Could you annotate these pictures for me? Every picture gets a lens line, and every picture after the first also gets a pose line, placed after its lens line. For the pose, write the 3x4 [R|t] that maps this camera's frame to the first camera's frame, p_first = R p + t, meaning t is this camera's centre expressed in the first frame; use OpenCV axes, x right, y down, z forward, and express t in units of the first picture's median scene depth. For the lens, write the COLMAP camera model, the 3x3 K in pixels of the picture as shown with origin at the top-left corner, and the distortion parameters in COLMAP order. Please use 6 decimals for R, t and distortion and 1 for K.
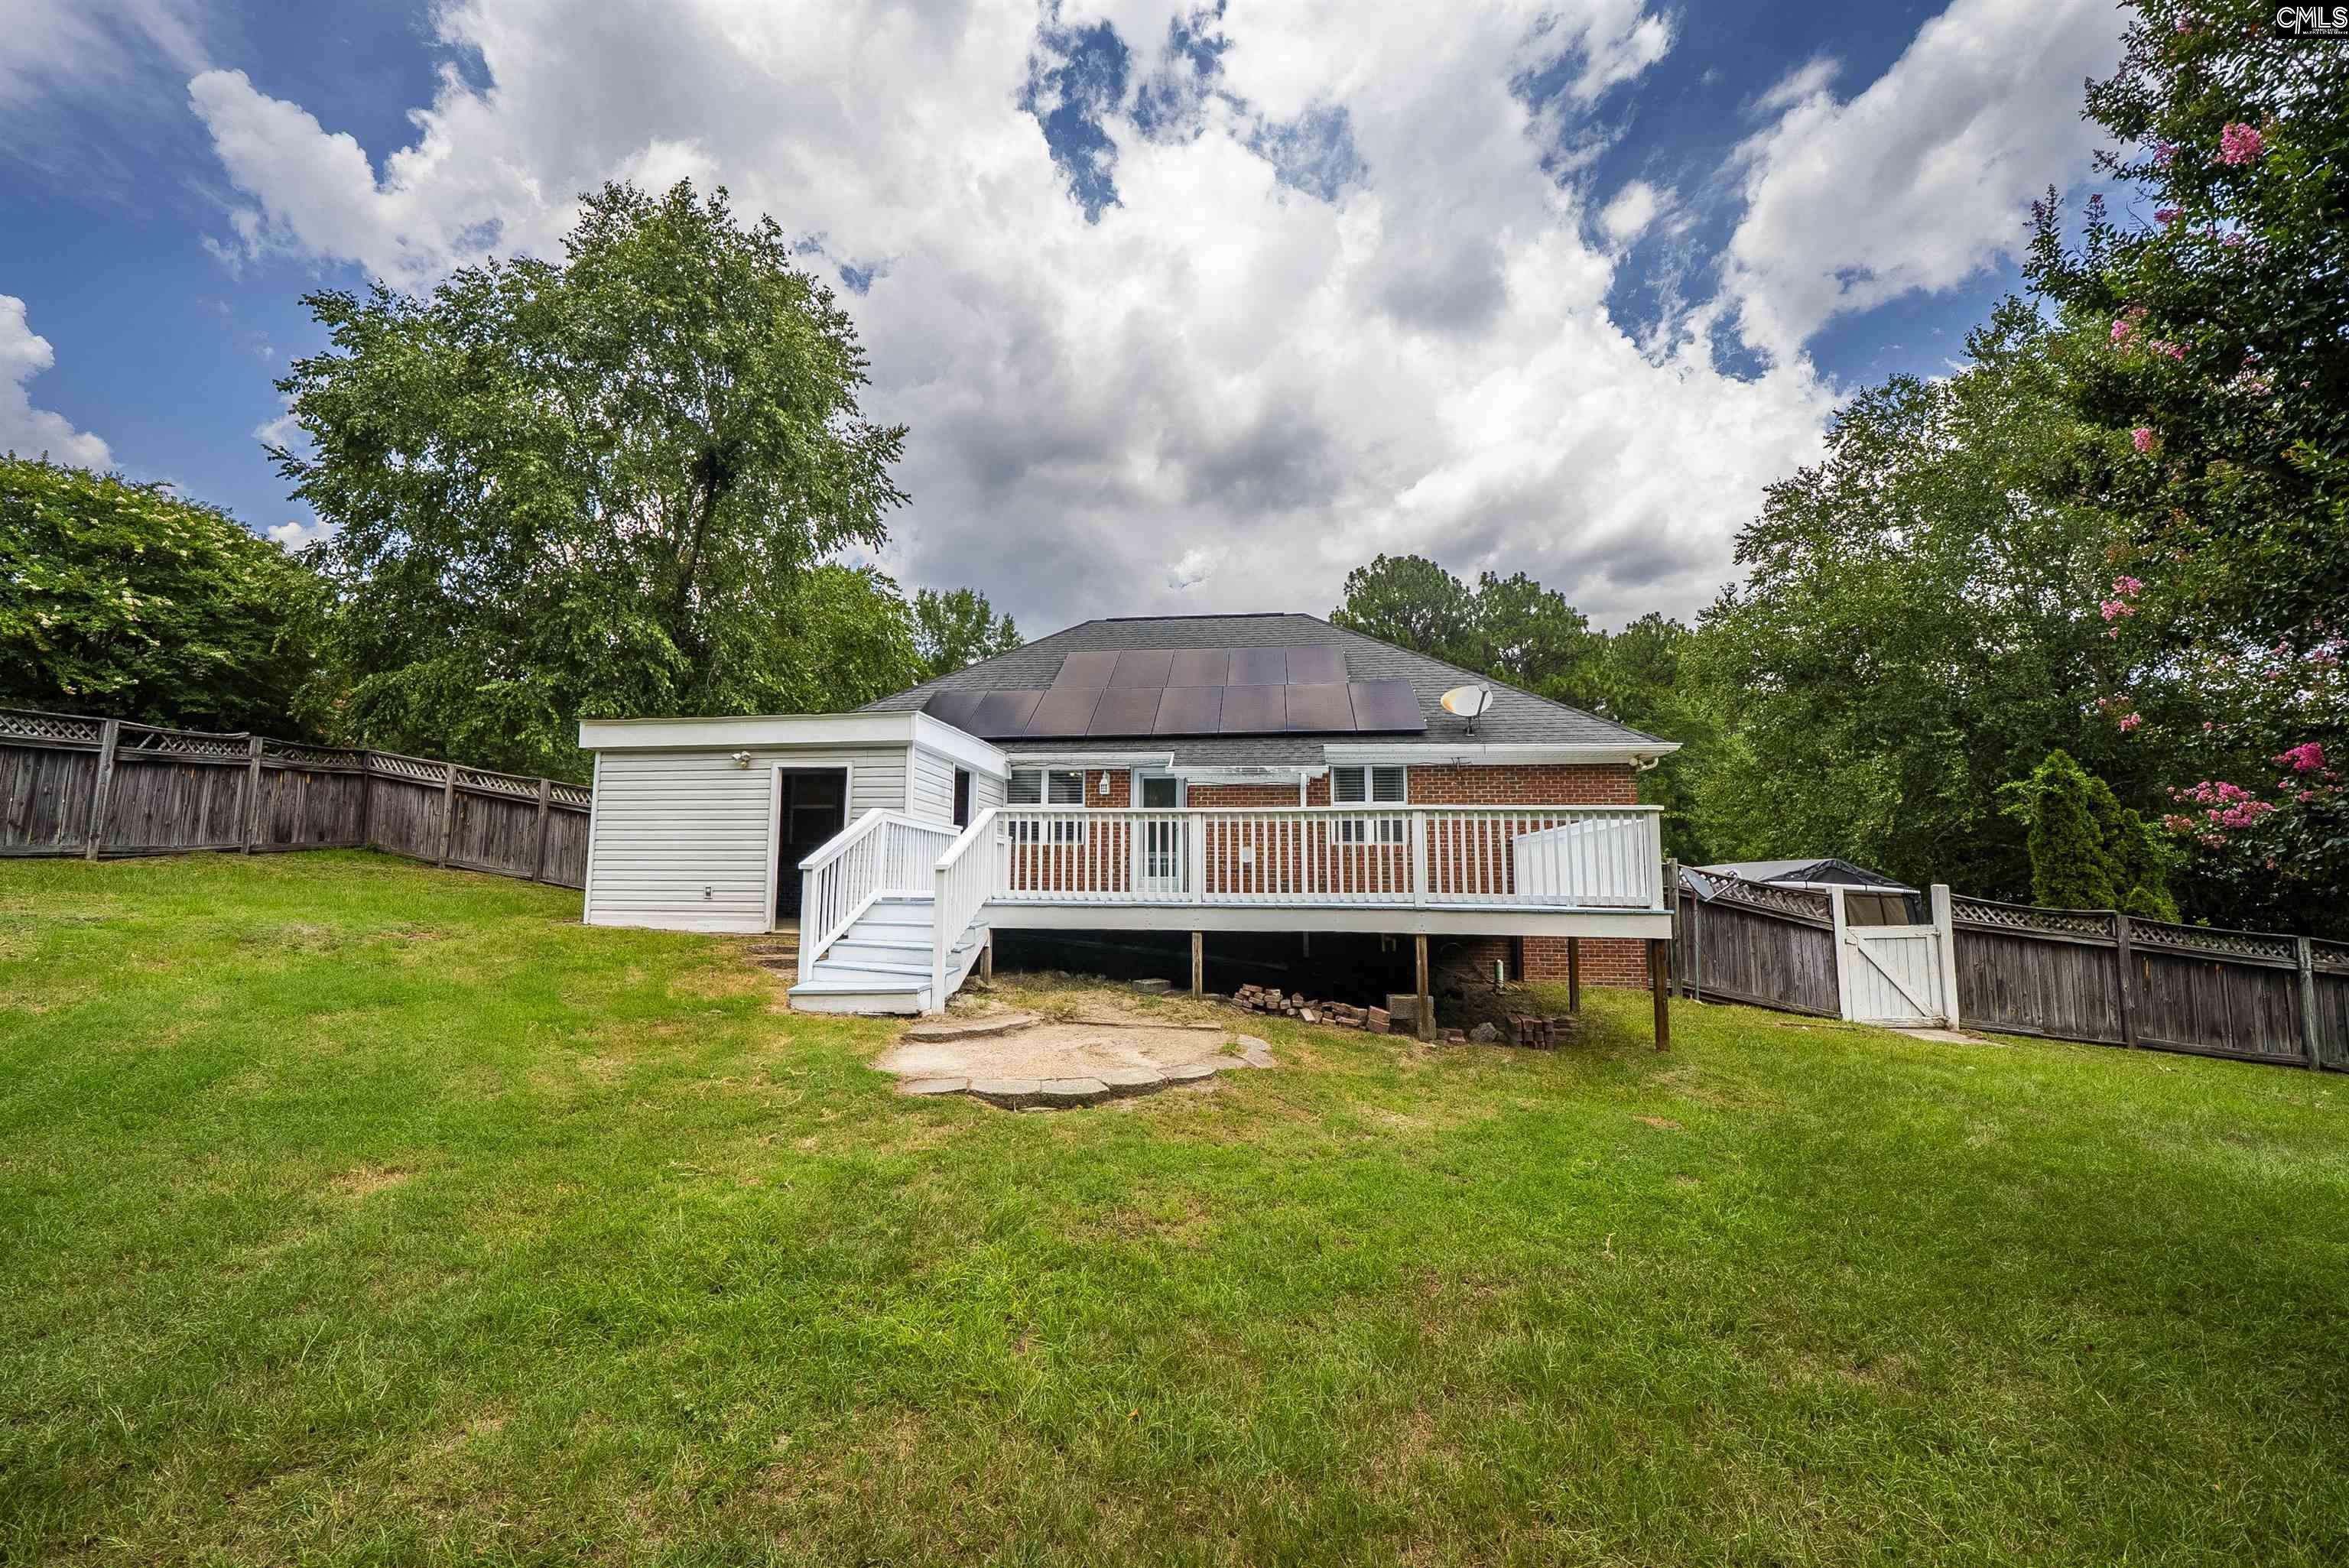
lens RADIAL K [[860.6, 0, 1174.5], [0, 860.6, 784.0], [0, 0, 1]] dist [-0.019780, -0.000051]
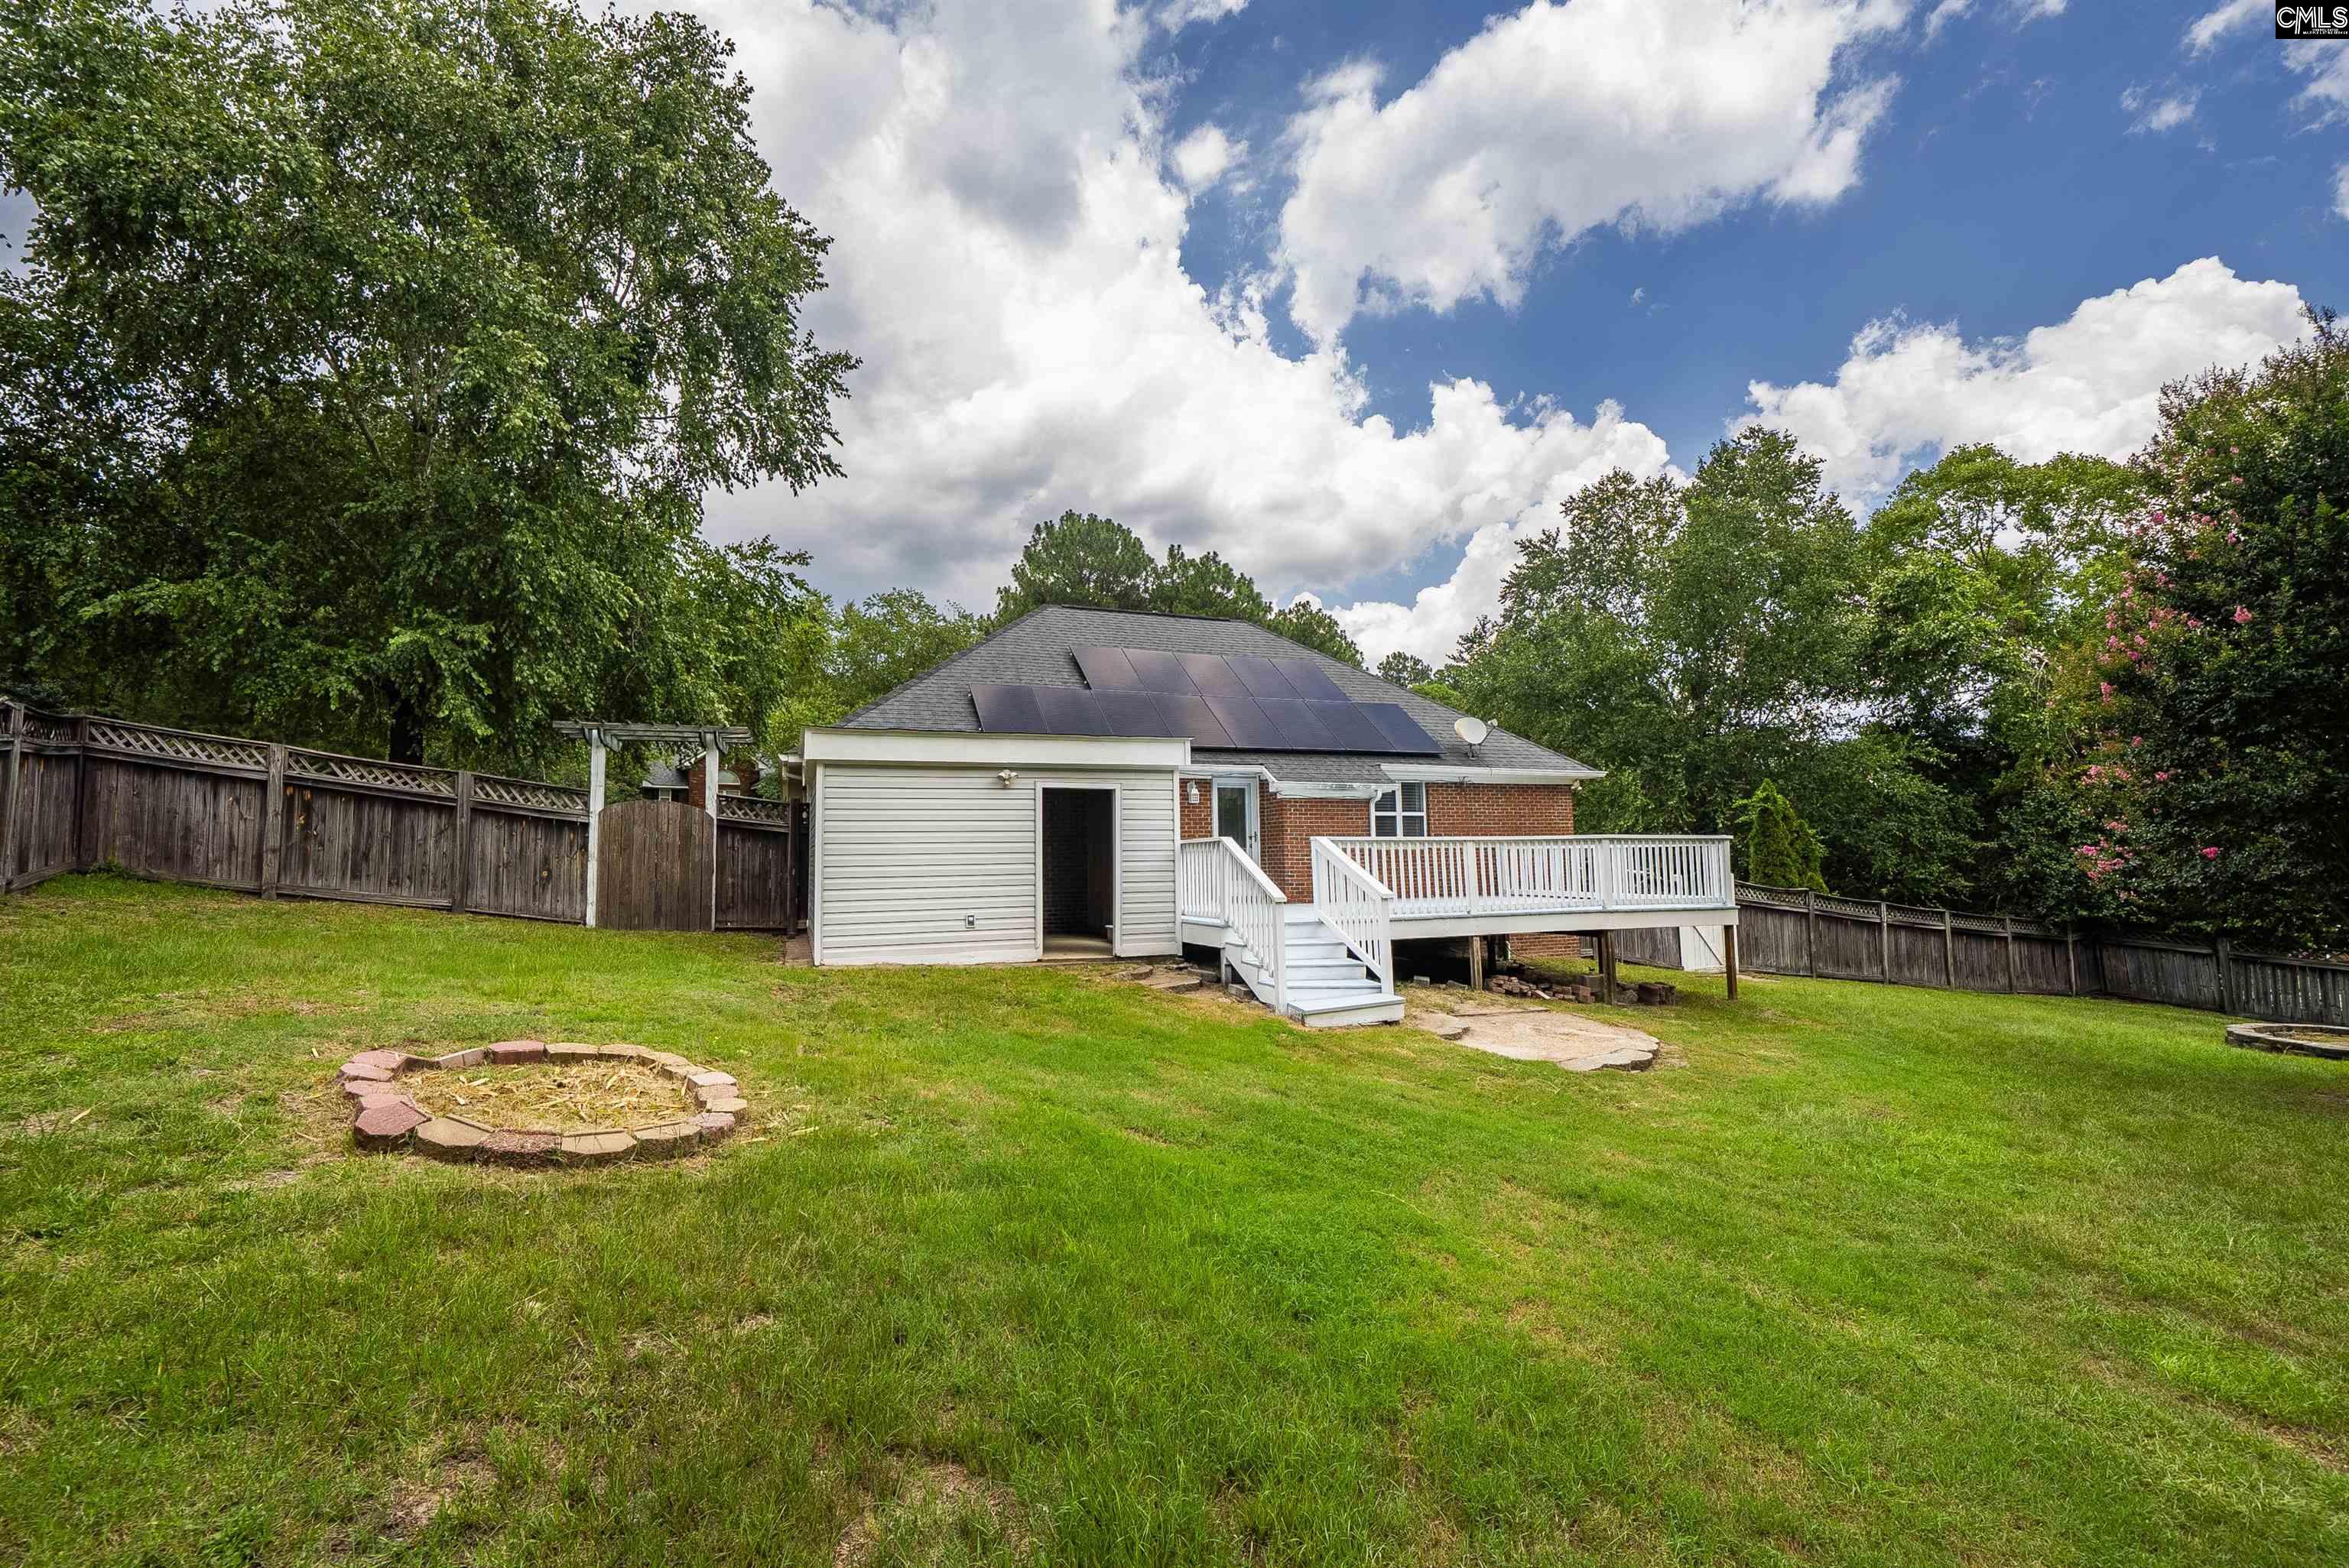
lens RADIAL K [[988.2, 0, 1167.3], [0, 988.2, 769.3], [0, 0, 1]] dist [0.002161, 0.000081]
pose [[0.881089, 0.023453, 0.472369, -0.611646], [-0.038952, 0.998975, 0.023055, -0.050074], [-0.471344, -0.038713, 0.881099, -0.026293]]
